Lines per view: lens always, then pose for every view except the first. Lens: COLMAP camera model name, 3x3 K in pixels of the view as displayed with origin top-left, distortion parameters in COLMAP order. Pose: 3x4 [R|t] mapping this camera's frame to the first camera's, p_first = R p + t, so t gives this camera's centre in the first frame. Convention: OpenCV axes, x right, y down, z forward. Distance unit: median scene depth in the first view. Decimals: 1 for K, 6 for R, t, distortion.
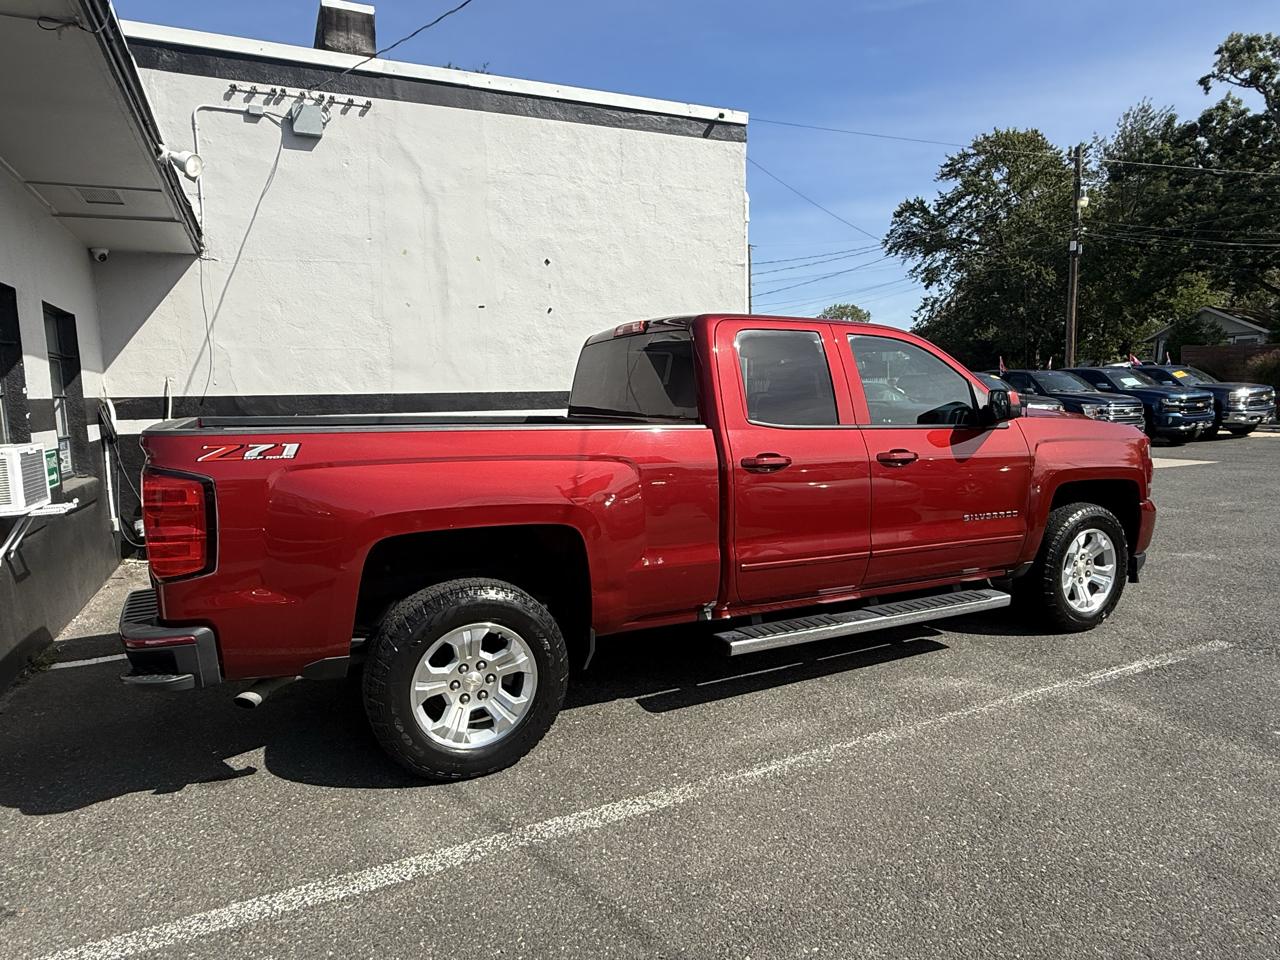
lens RADIAL K [[769.2, 0, 637.1], [0, 769.2, 480.9], [0, 0, 1]] dist [0.000245, 0.001225]
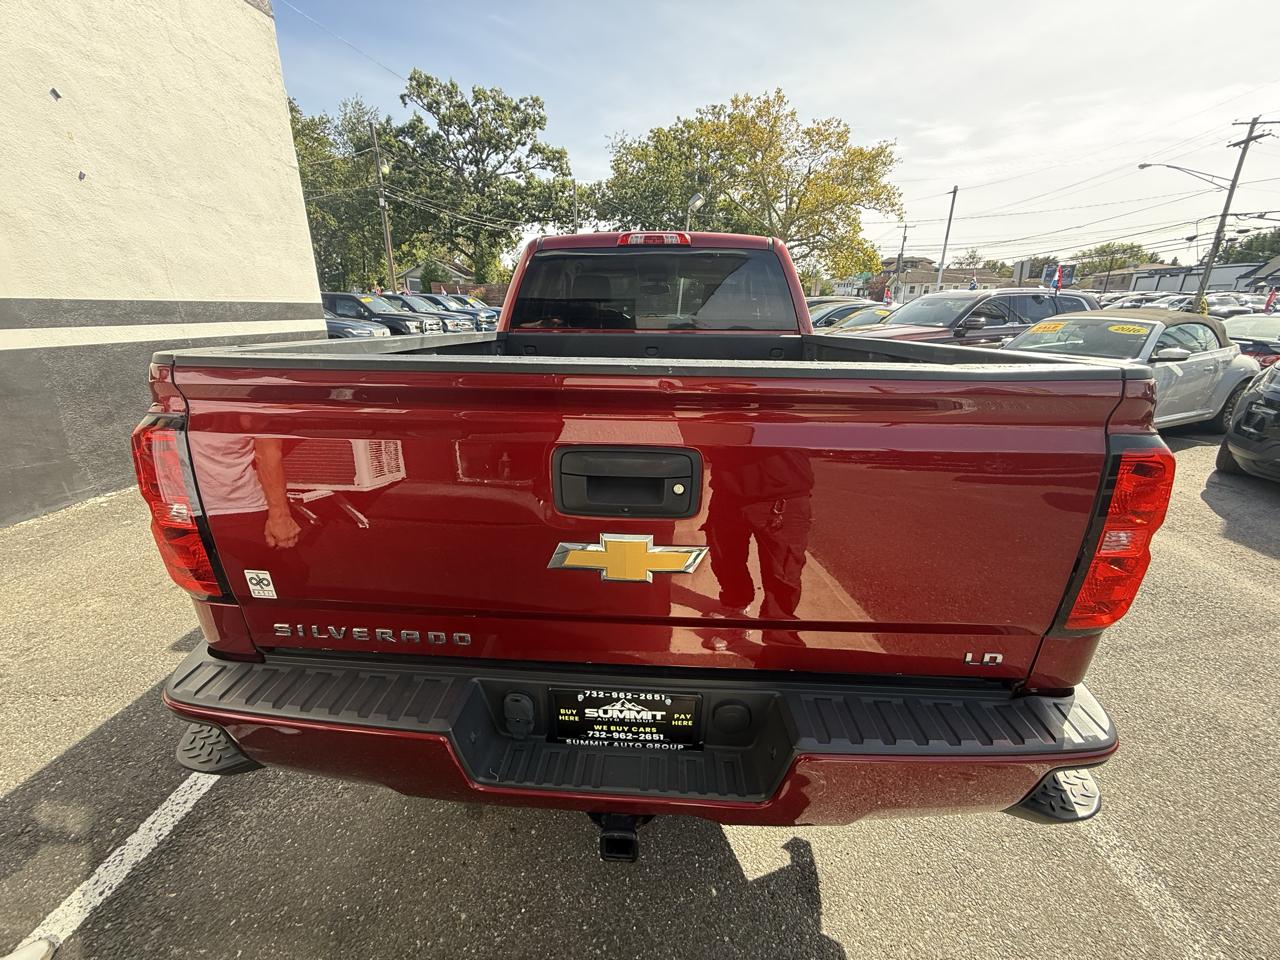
lens RADIAL K [[510.1, 0, 635.3], [0, 510.1, 479.0], [0, 0, 1]] dist [-0.000990, 0.000145]
pose [[0.488383, -0.260328, 0.832893, -0.386829], [0.087378, 0.964256, 0.250150, -0.037745], [-0.868244, -0.049393, 0.493673, 0.399443]]
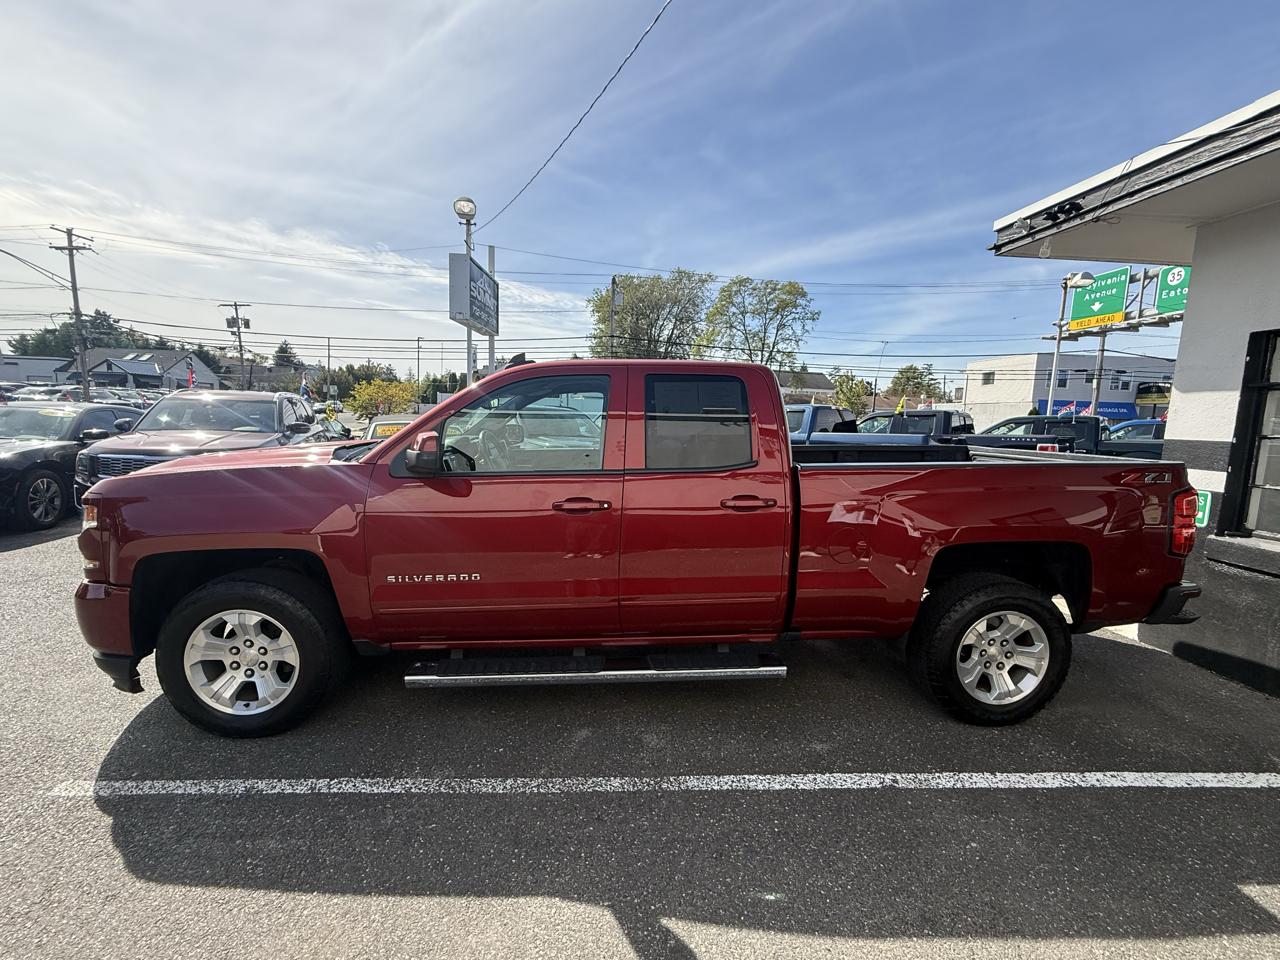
lens RADIAL K [[545.3, 0, 637.3], [0, 545.3, 480.4], [0, 0, 1]] dist [0.001045, -0.000628]
pose [[-0.927730, -0.050700, 0.369794, -0.104280], [0.033032, 0.975692, 0.216642, -0.134490], [-0.371789, 0.213200, -0.903504, 1.088720]]
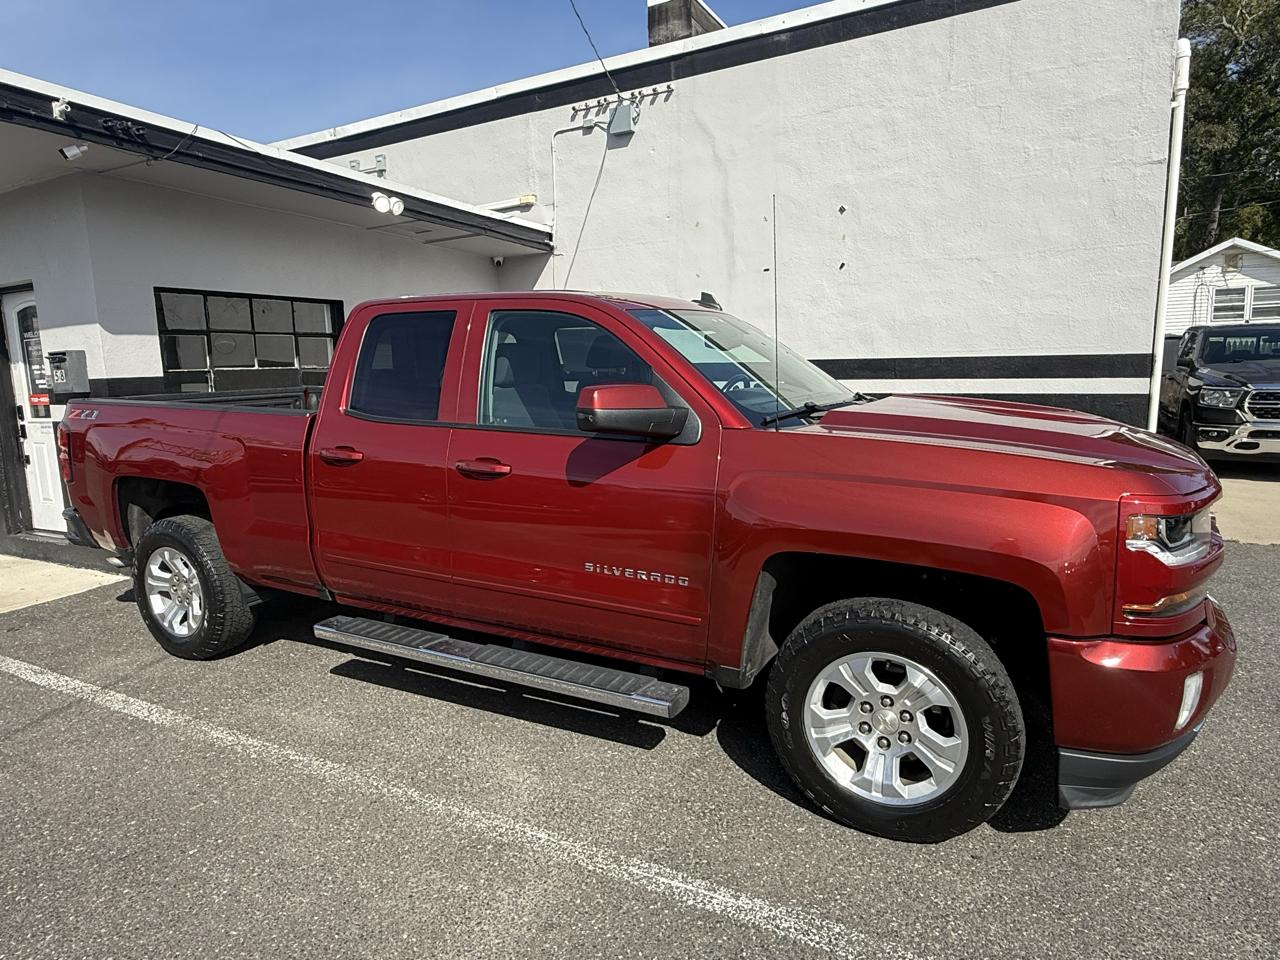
lens RADIAL K [[769.2, 0, 635.8], [0, 769.2, 478.5], [0, 0, 1]] dist [0.000245, 0.001225]
pose [[0.590940, 0.127906, -0.796511, 0.569807], [-0.081735, 0.991763, 0.098619, -0.059280], [0.802564, 0.006825, 0.596527, 0.351891]]
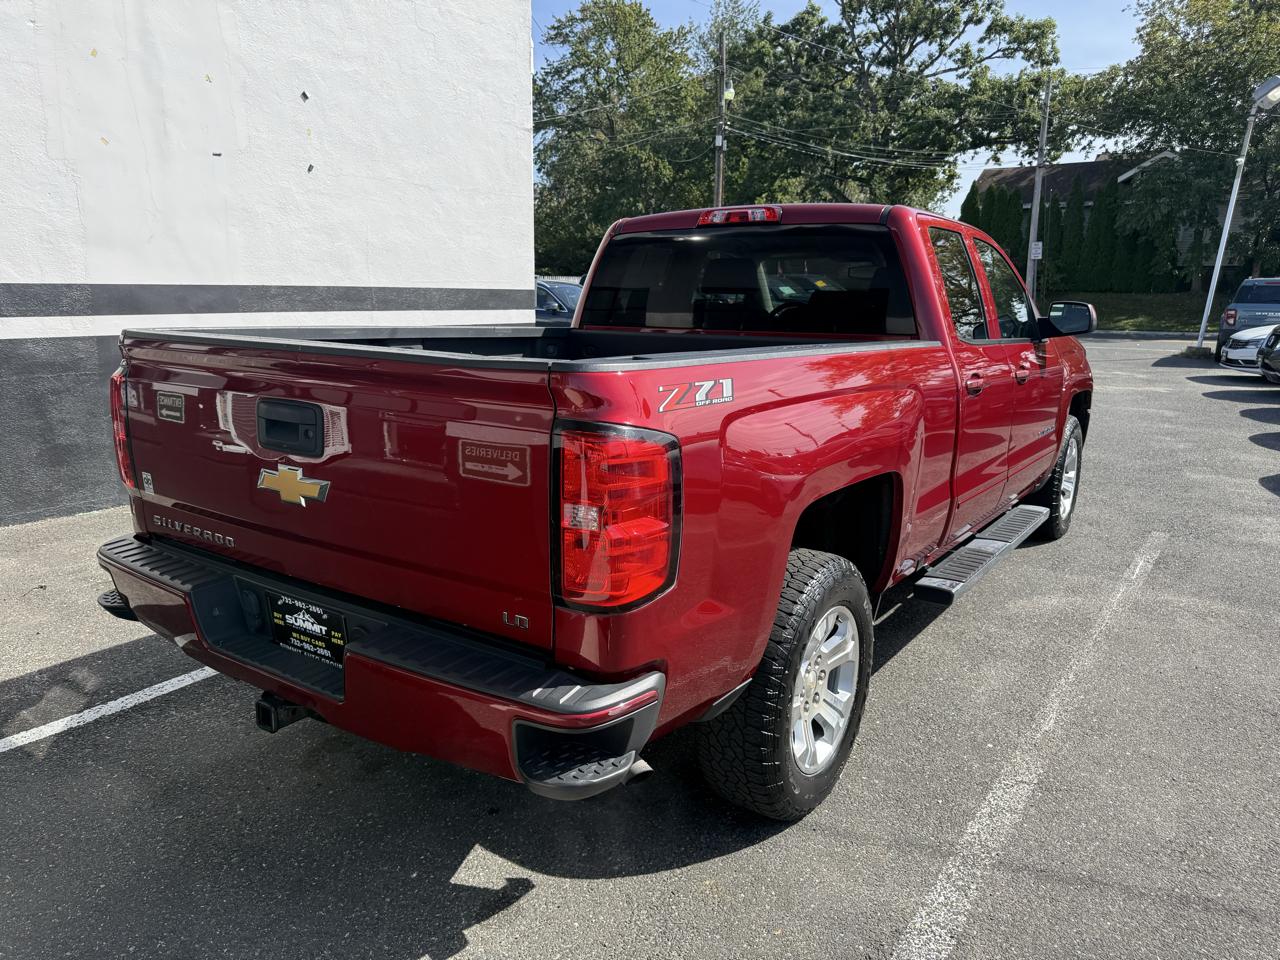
lens RADIAL K [[909.0, 0, 638.5], [0, 909.0, 481.7], [0, 0, 1]] dist [0.023387, -0.027331]
pose [[0.872013, -0.078248, 0.483187, -0.333155], [0.032846, 0.994269, 0.101735, -0.015682], [-0.488379, -0.072844, 0.869586, 0.133306]]
